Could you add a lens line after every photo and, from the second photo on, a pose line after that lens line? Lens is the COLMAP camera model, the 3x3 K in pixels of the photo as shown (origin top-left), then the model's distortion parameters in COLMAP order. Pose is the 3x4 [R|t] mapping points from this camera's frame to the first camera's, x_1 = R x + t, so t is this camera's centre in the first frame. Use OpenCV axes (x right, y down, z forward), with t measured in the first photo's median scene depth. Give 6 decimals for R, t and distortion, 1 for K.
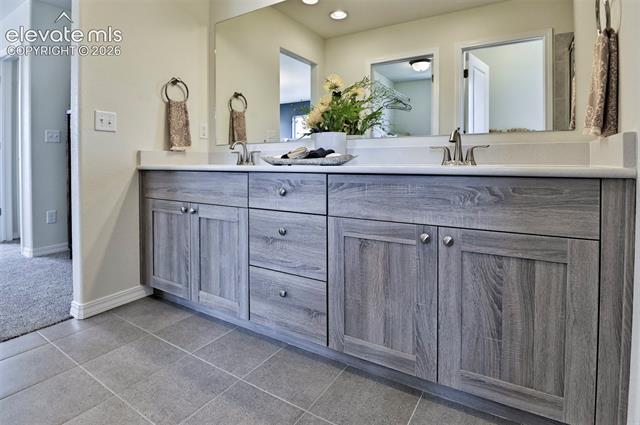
lens RADIAL K [[328.1, 0, 320.2], [0, 328.1, 163.0], [0, 0, 1]] dist [-0.022228, -0.001310]
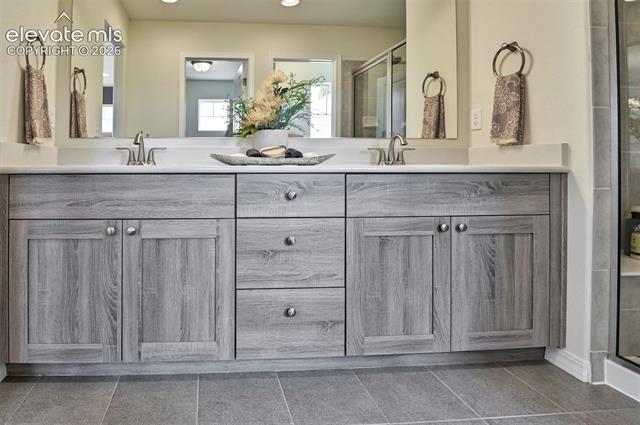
lens RADIAL K [[345.6, 0, 222.2], [0, 345.6, 158.5], [0, 0, 1]] dist [-0.018550, -0.000452]
pose [[0.826094, 0.010958, 0.563425, -0.843656], [-0.000504, 0.999825, -0.018707, 0.006899], [-0.563532, 0.015170, 0.825955, 0.365762]]
